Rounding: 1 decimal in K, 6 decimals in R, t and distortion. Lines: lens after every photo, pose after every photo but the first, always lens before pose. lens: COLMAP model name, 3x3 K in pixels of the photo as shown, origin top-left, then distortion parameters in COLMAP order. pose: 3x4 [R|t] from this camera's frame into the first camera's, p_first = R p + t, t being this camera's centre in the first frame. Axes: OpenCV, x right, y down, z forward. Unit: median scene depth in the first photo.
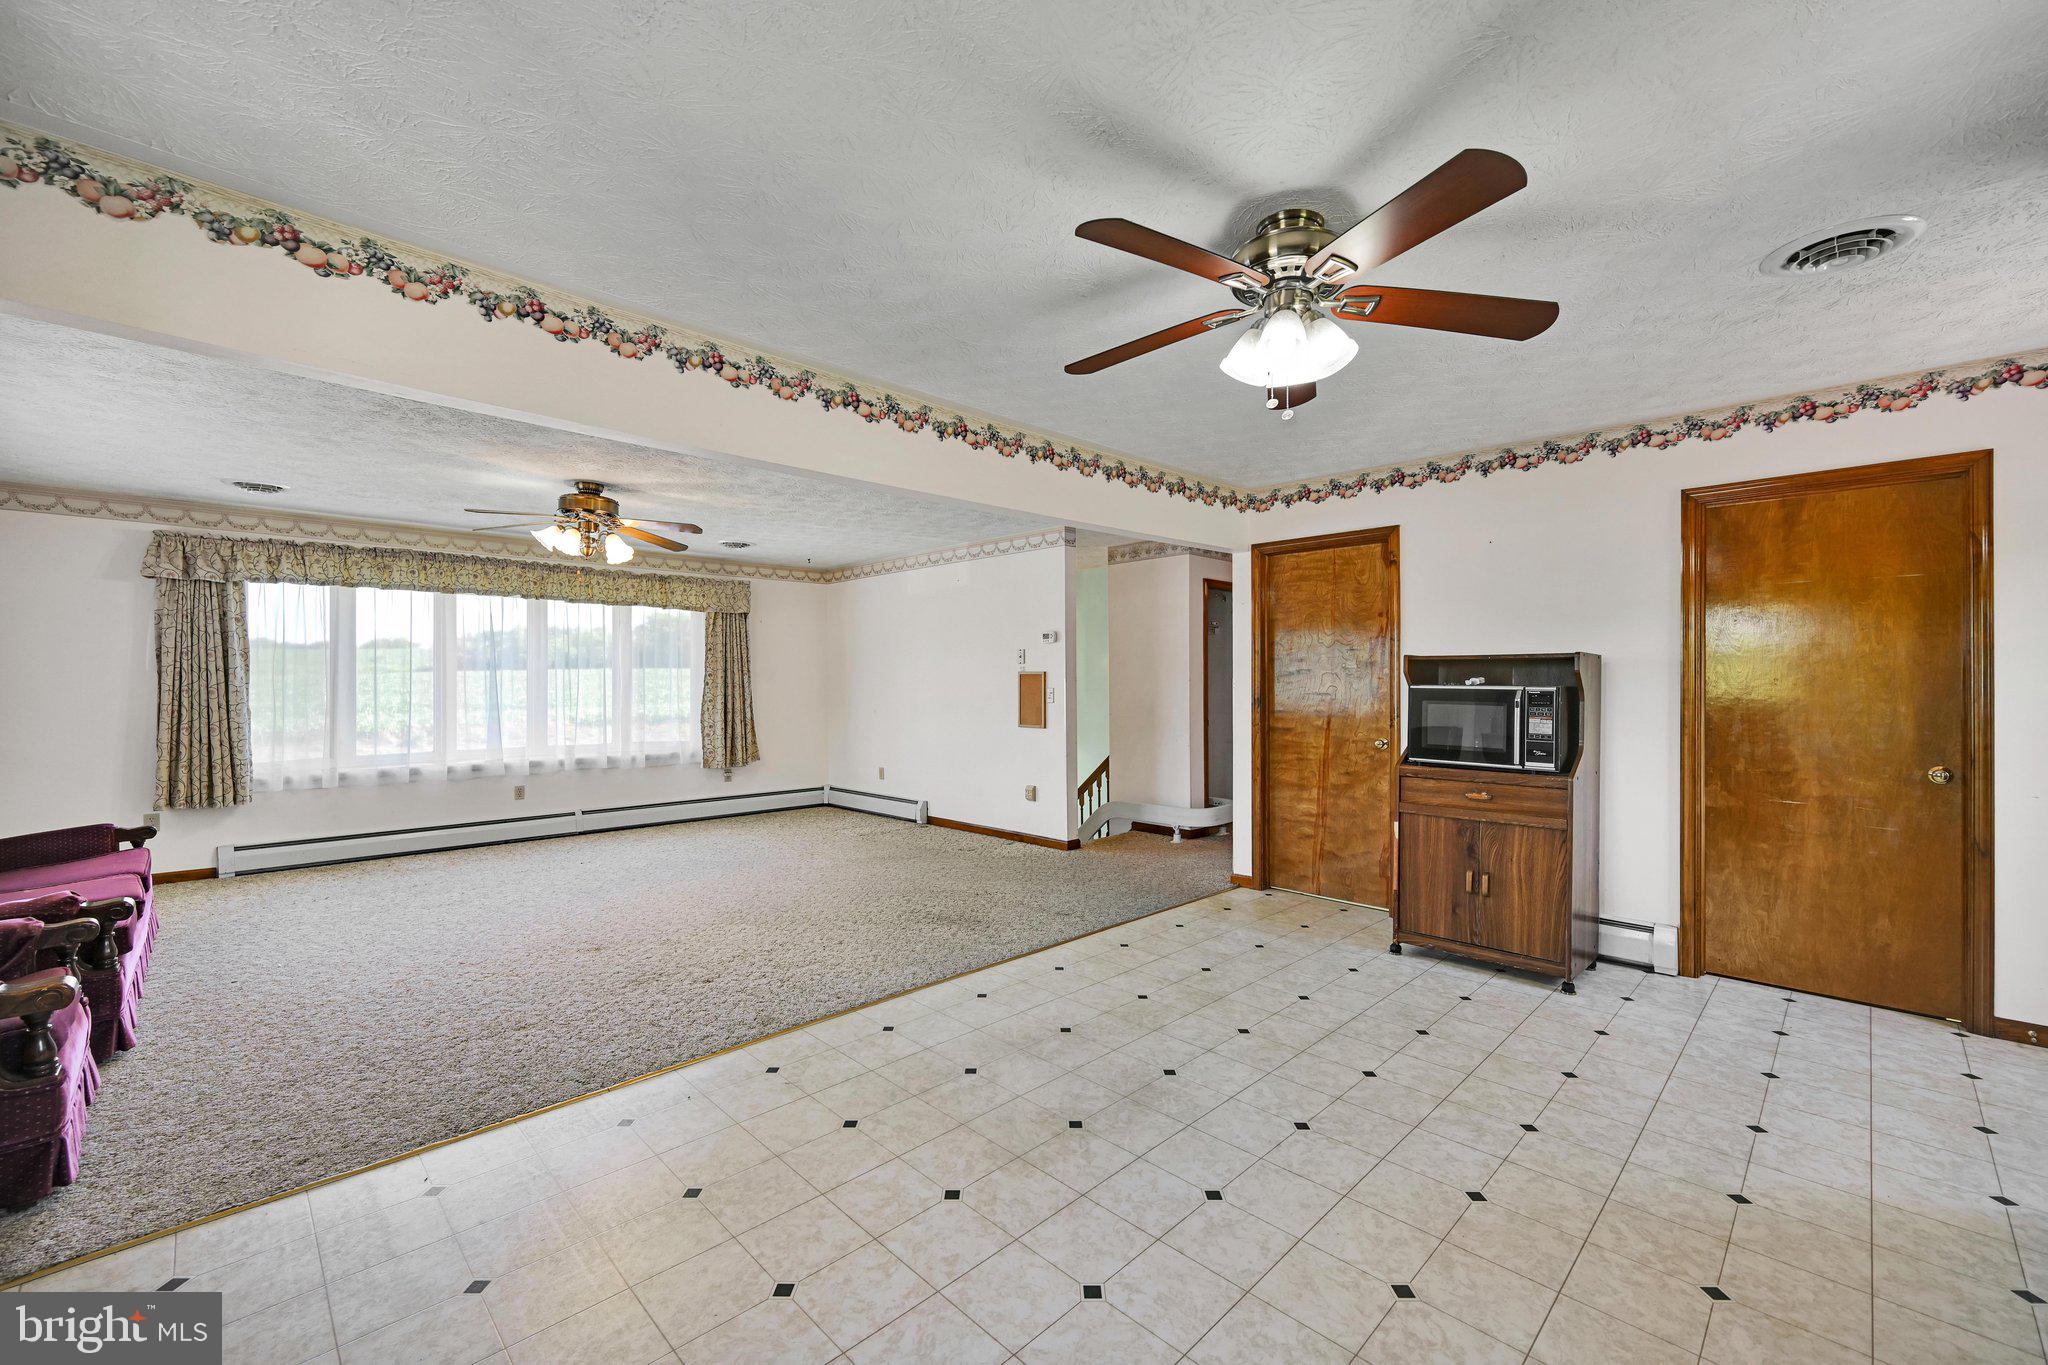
lens RADIAL K [[840.4, 0, 1030.9], [0, 840.4, 675.7], [0, 0, 1]] dist [0.000488, -0.000431]
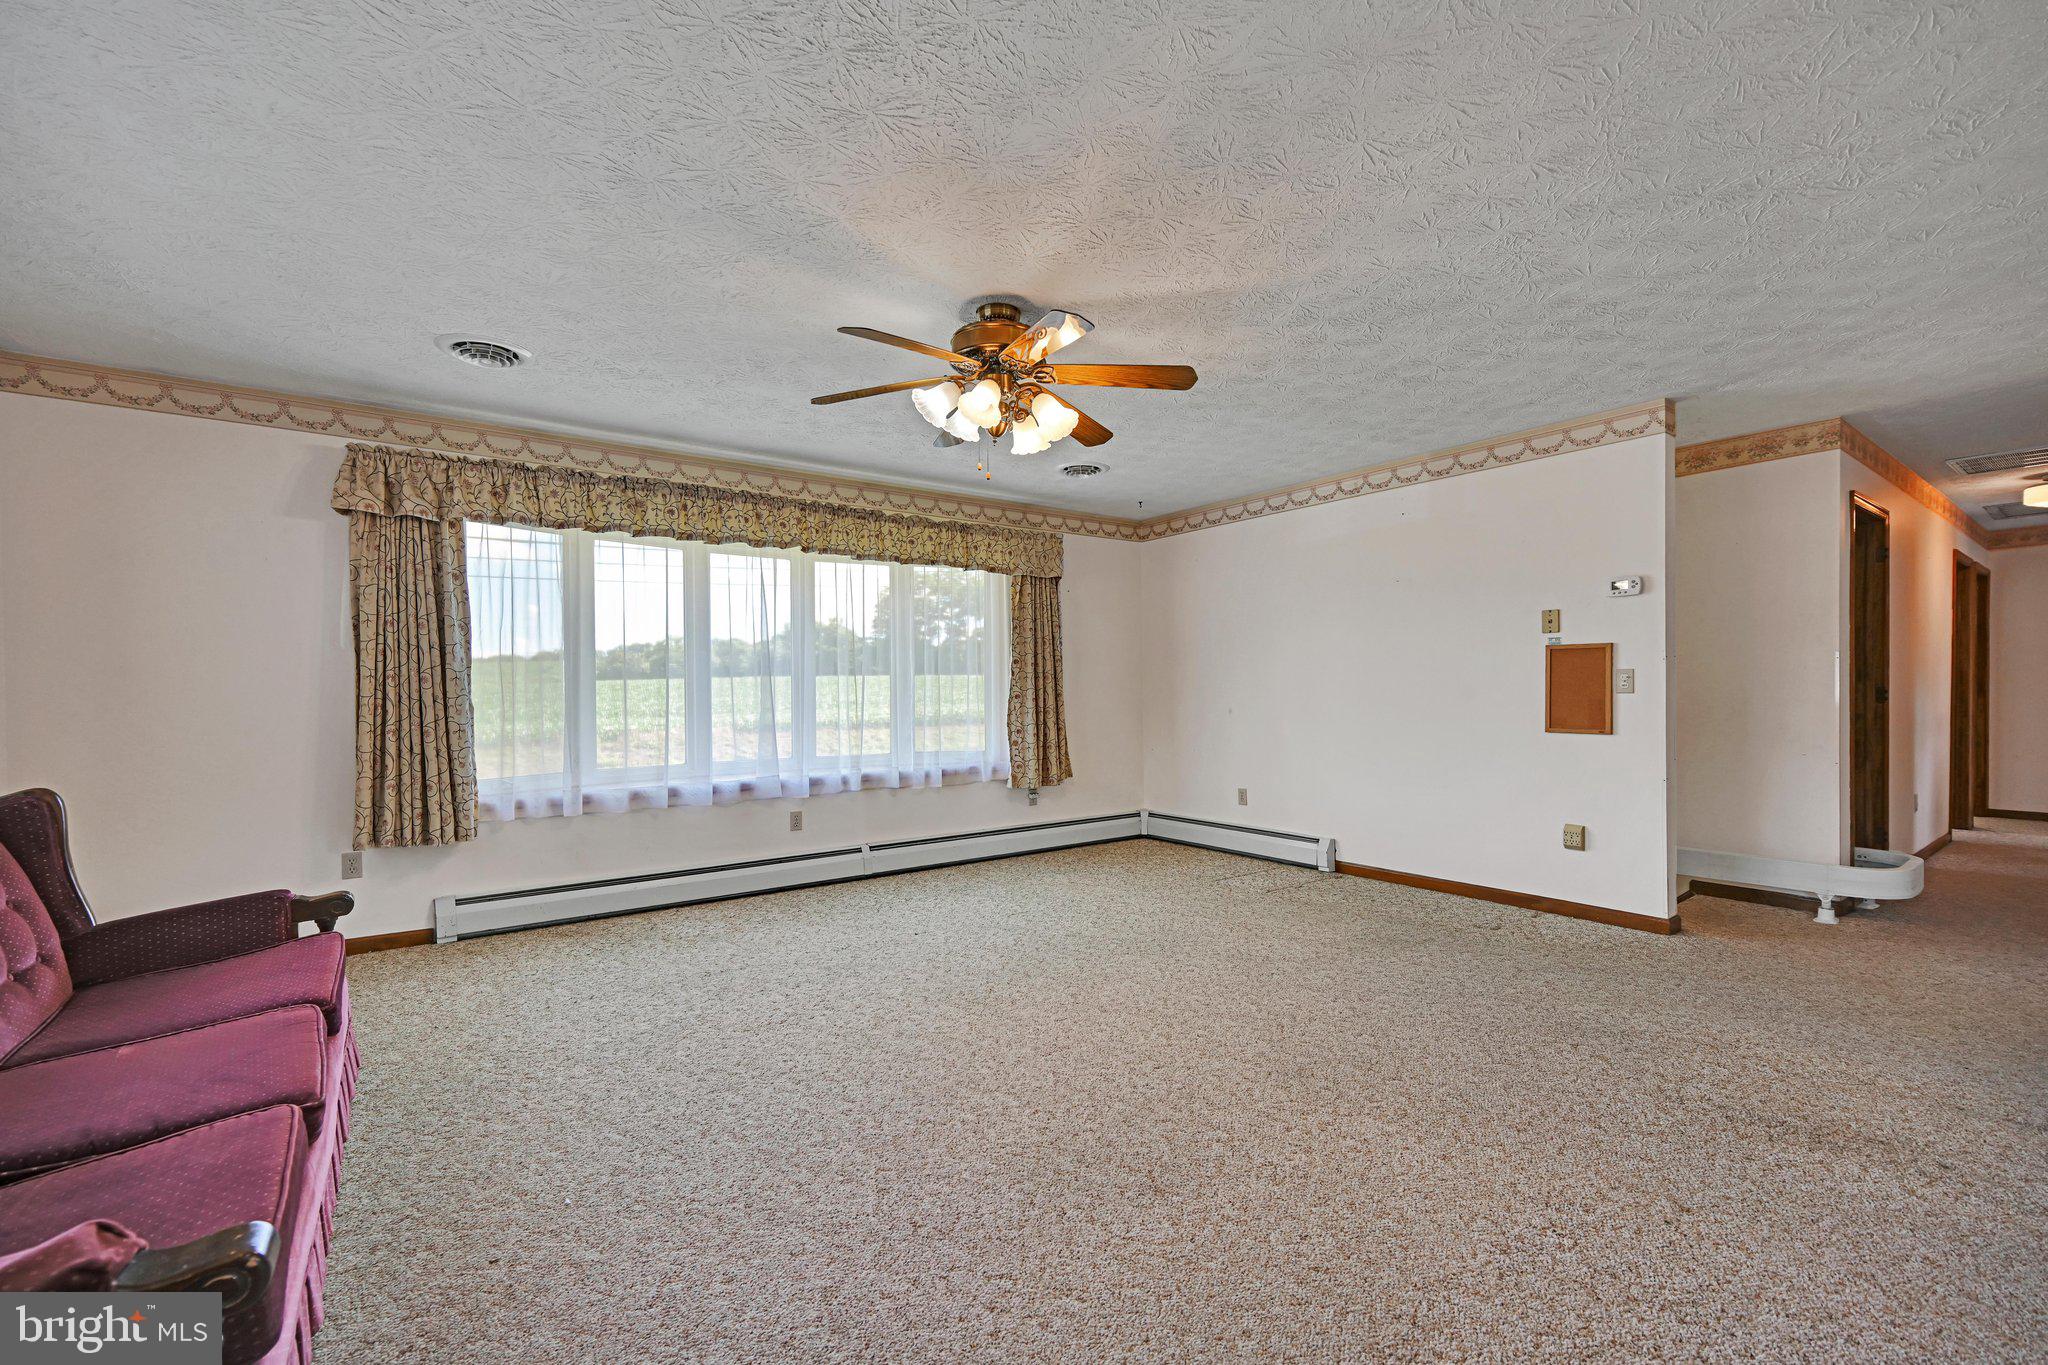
lens RADIAL K [[840.4, 0, 1016.2], [0, 840.4, 695.0], [0, 0, 1]] dist [0.000488, -0.000431]
pose [[0.989221, -0.004317, -0.146365, -0.342955], [0.006409, 0.999884, 0.013825, 0.023001], [0.146288, -0.014614, 0.989134, 0.338395]]
